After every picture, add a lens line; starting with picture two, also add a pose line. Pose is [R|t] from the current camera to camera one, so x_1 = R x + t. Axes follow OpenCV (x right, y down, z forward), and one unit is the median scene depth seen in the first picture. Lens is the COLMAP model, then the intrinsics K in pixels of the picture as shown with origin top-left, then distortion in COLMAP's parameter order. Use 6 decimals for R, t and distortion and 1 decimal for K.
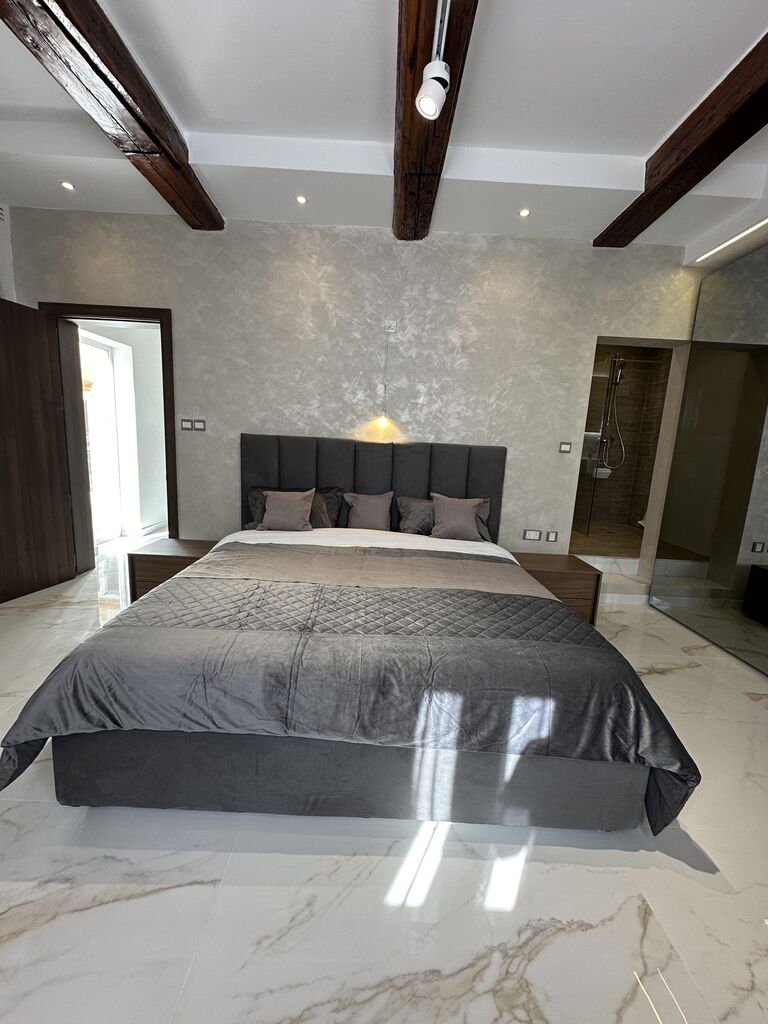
lens RADIAL K [[407.5, 0, 386.1], [0, 407.5, 510.7], [0, 0, 1]] dist [-0.001309, 0.000126]
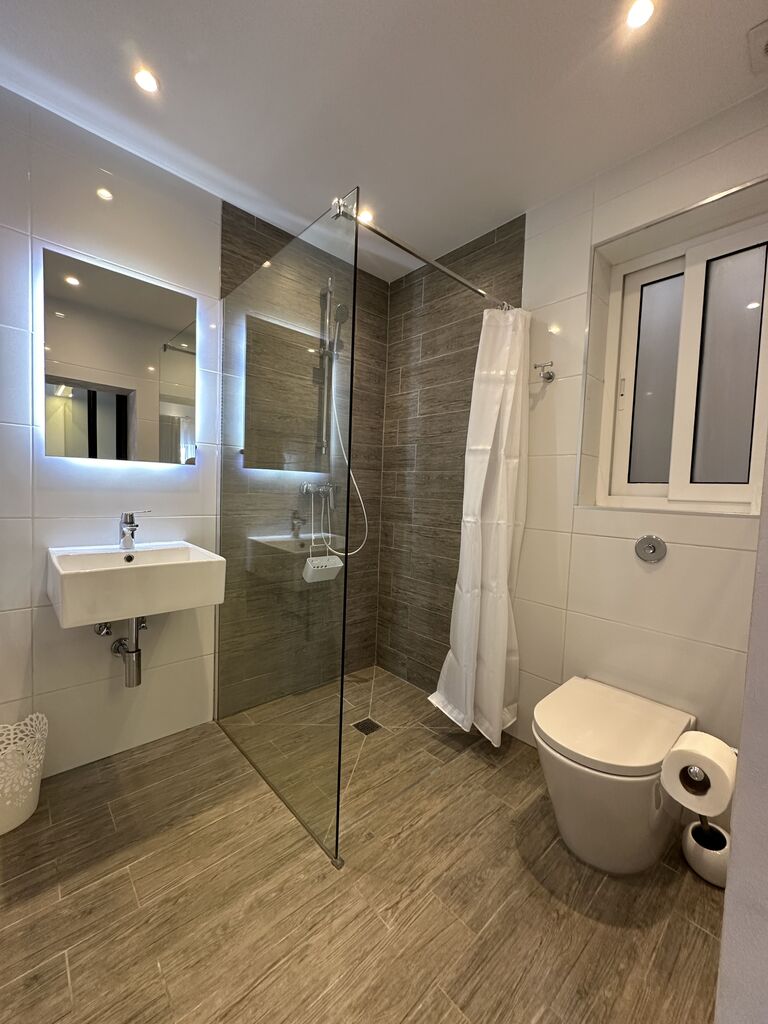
lens RADIAL K [[408.4, 0, 382.4], [0, 408.4, 512.5], [0, 0, 1]] dist [-0.002318, 0.000097]
pose [[0.740790, -0.063025, 0.668773, 0.510137], [0.114442, 0.992875, -0.033198, -0.216676], [-0.661916, 0.101128, 0.742725, 1.095480]]
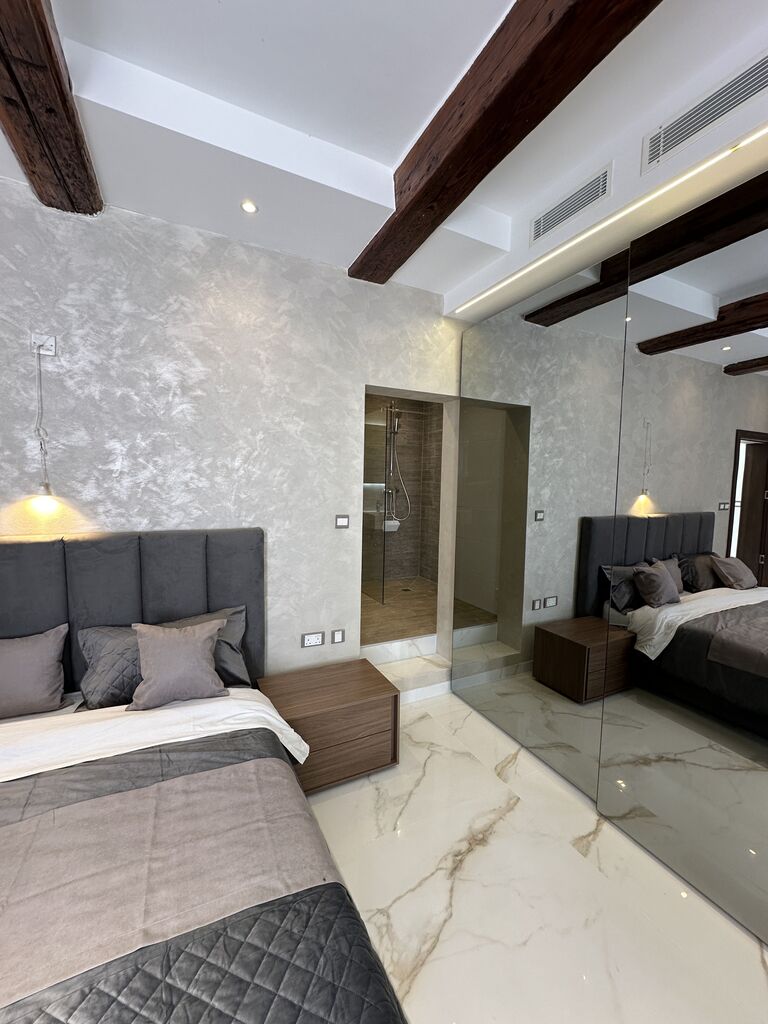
lens RADIAL K [[408.4, 0, 382.4], [0, 408.4, 512.5], [0, 0, 1]] dist [-0.002318, 0.000097]
pose [[0.896886, -0.067692, 0.437050, 0.174449], [0.100446, 0.993570, -0.052240, -0.127978], [-0.430703, 0.090753, 0.897919, 0.273404]]
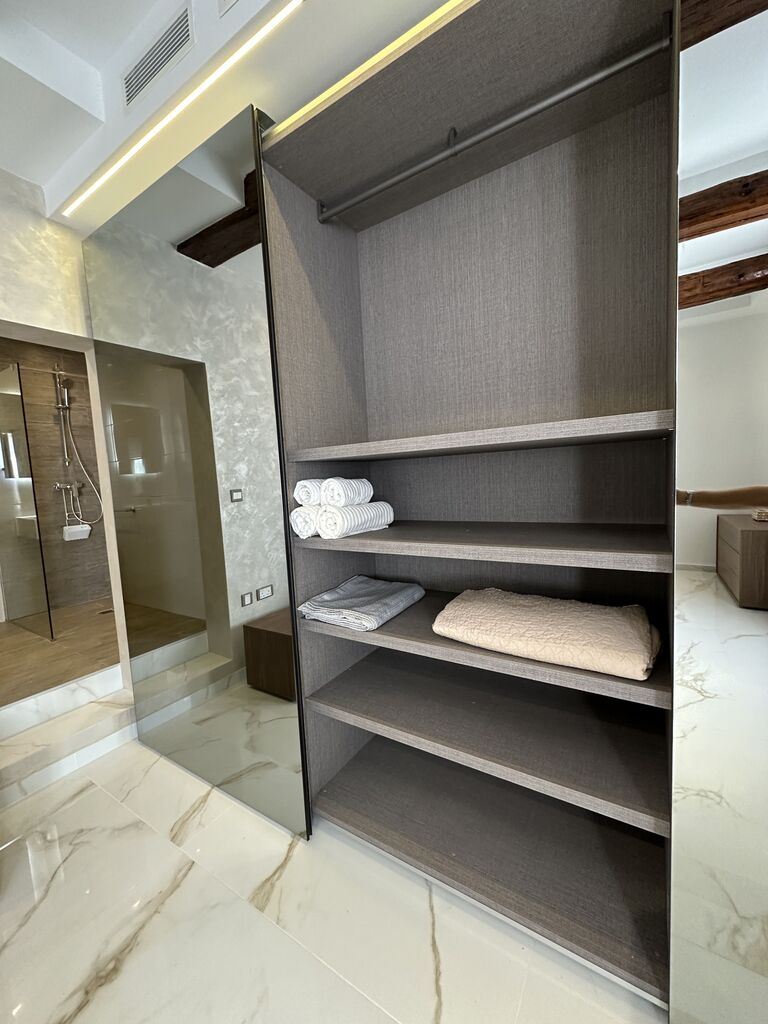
lens RADIAL K [[401.5, 0, 385.2], [0, 401.5, 517.0], [0, 0, 1]] dist [-0.034995, 0.008221]
pose [[0.549461, -0.163109, 0.819444, 0.453947], [0.215733, 0.975199, 0.049457, -0.061239], [-0.807188, 0.149606, 0.571022, 0.290633]]
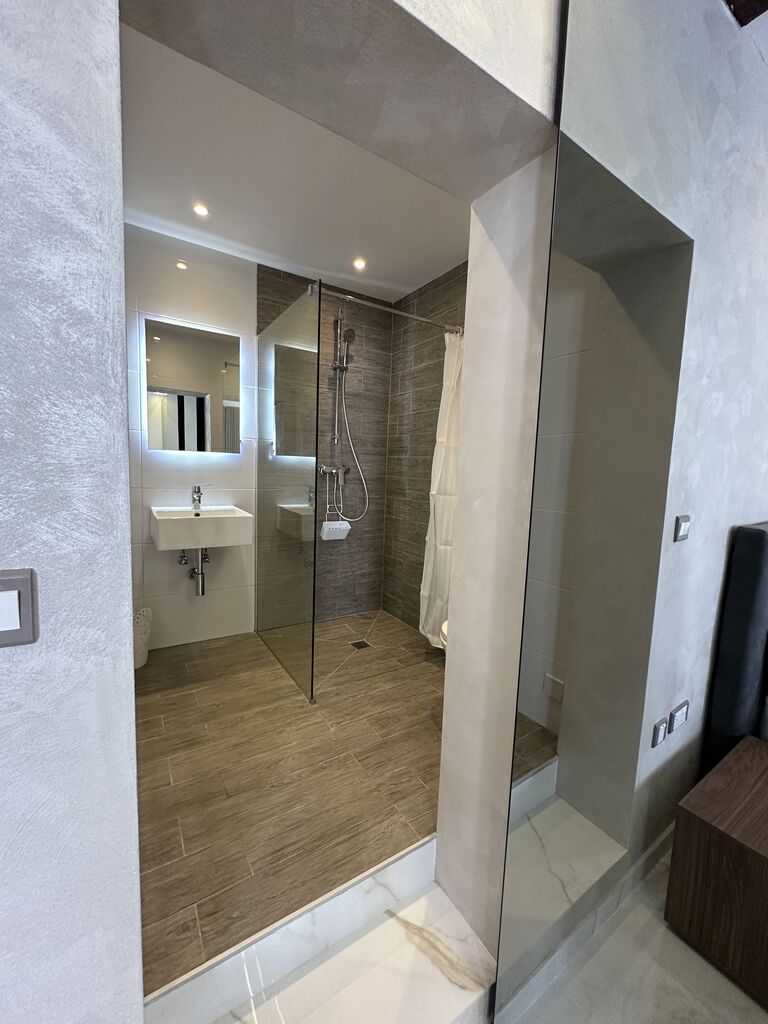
lens RADIAL K [[408.4, 0, 382.4], [0, 408.4, 512.5], [0, 0, 1]] dist [-0.002318, 0.000097]
pose [[0.845286, -0.078599, 0.528501, 0.499388], [0.097231, 0.995234, -0.007500, -0.179294], [-0.525392, 0.057726, 0.848900, 0.844618]]
